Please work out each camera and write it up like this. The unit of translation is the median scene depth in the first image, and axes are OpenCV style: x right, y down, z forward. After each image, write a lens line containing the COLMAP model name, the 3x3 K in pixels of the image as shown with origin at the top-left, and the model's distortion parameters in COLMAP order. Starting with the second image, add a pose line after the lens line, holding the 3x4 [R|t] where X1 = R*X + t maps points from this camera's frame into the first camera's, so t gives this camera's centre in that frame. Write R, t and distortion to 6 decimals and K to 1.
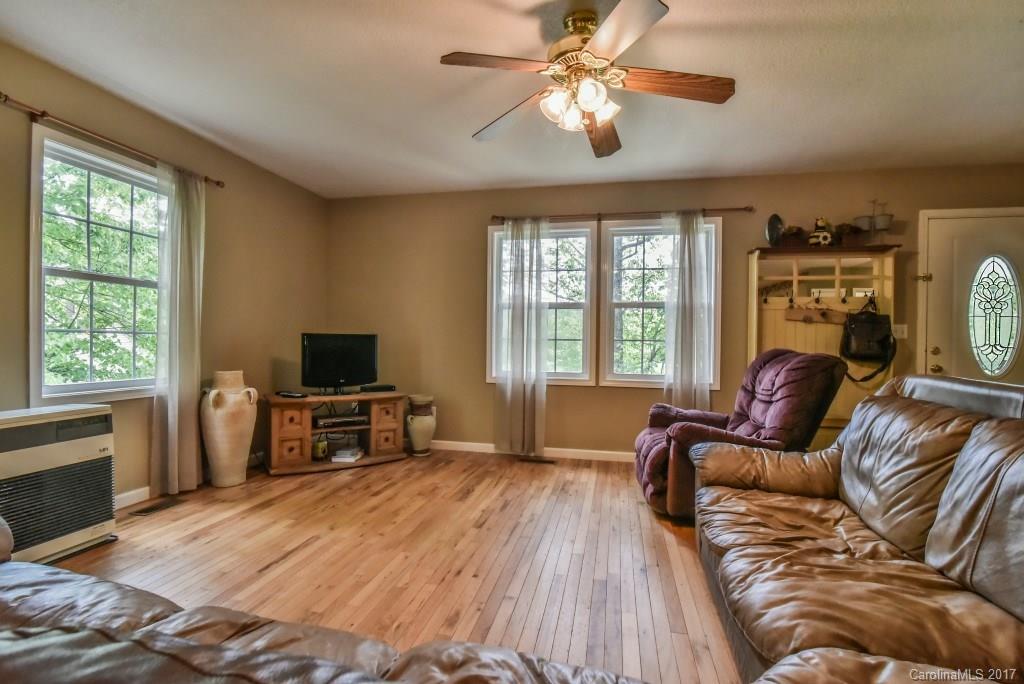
lens RADIAL K [[473.3, 0, 516.2], [0, 473.3, 343.6], [0, 0, 1]] dist [-0.026035, 0.001876]
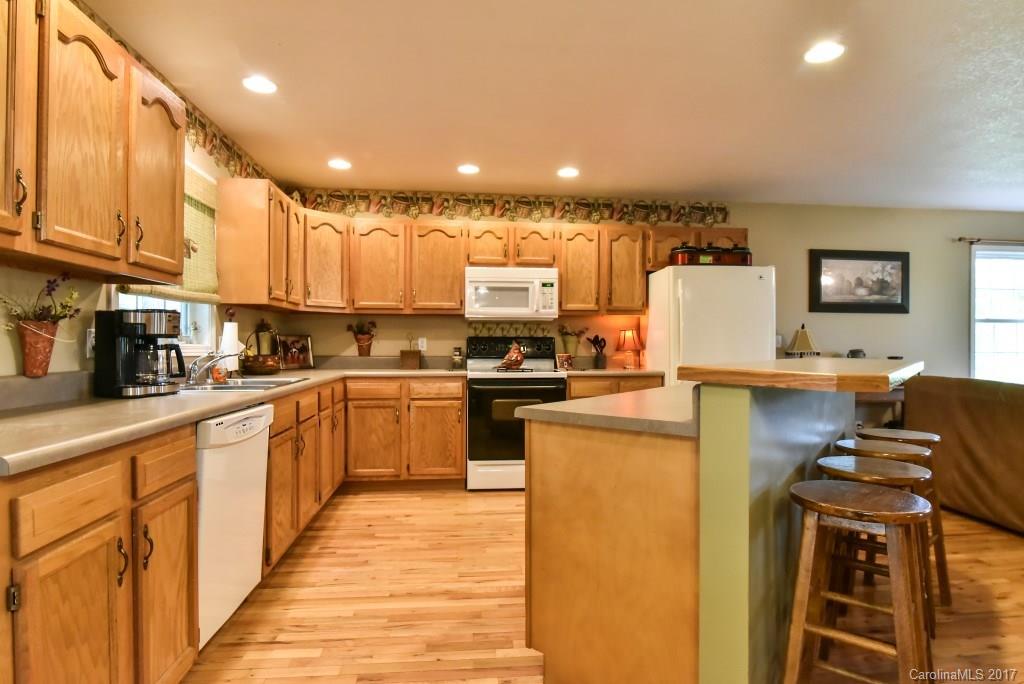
lens RADIAL K [[530.9, 0, 504.9], [0, 530.9, 347.0], [0, 0, 1]] dist [-0.018717, 0.000114]
pose [[0.292769, -0.001900, -0.956181, 0.305284], [-0.001764, 0.999995, -0.002528, -0.021912], [0.956182, 0.002427, 0.292764, -0.956852]]
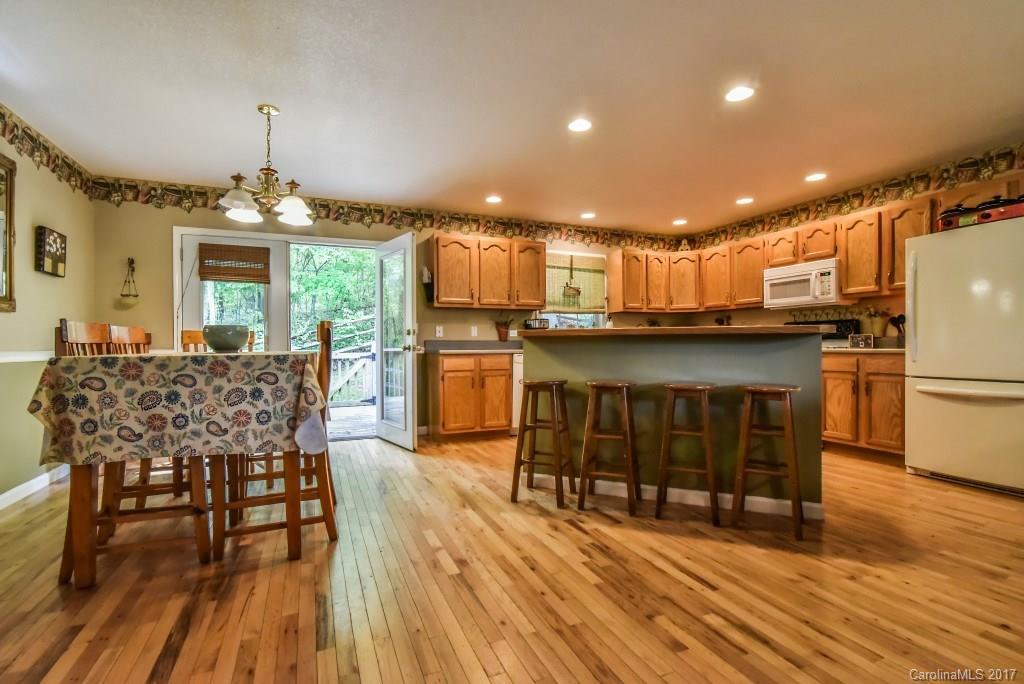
lens RADIAL K [[473.3, 0, 512.5], [0, 473.3, 347.2], [0, 0, 1]] dist [-0.026035, 0.001876]
pose [[-0.824829, 0.000605, -0.565382, 0.526540], [0.000010, 0.999999, 0.001056, 0.020289], [0.565383, 0.000866, -0.824828, -0.018054]]
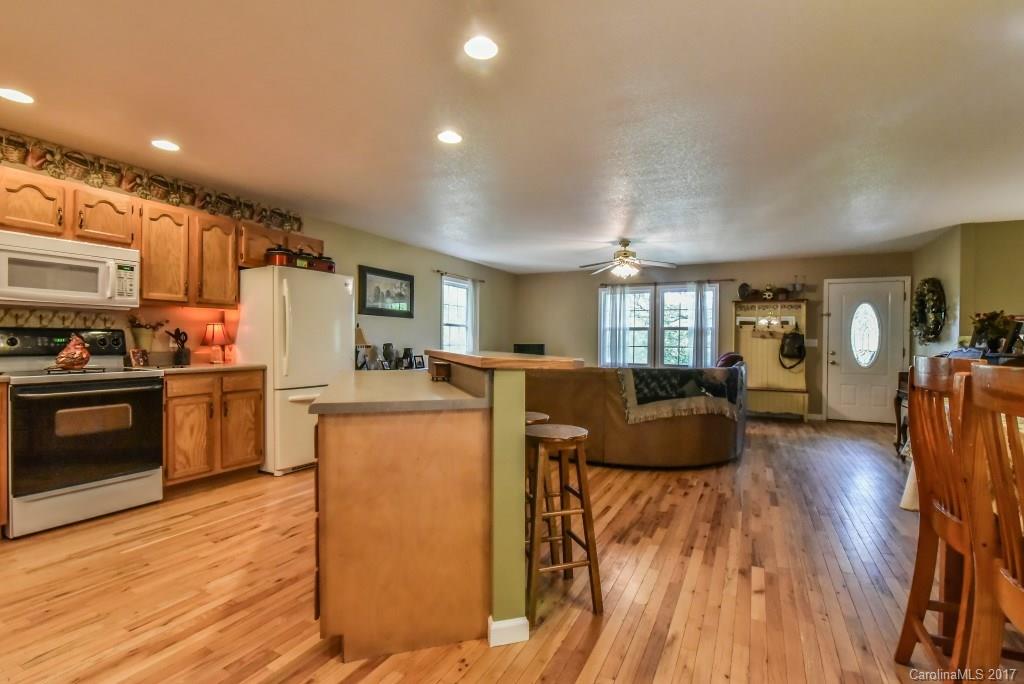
lens RADIAL K [[473.3, 0, 508.3], [0, 473.3, 343.5], [0, 0, 1]] dist [-0.026035, 0.001876]
pose [[0.961016, 0.002040, -0.276484, 0.142831], [-0.001556, 0.999997, 0.001971, -0.023637], [0.276488, -0.001464, 0.961016, -1.155359]]
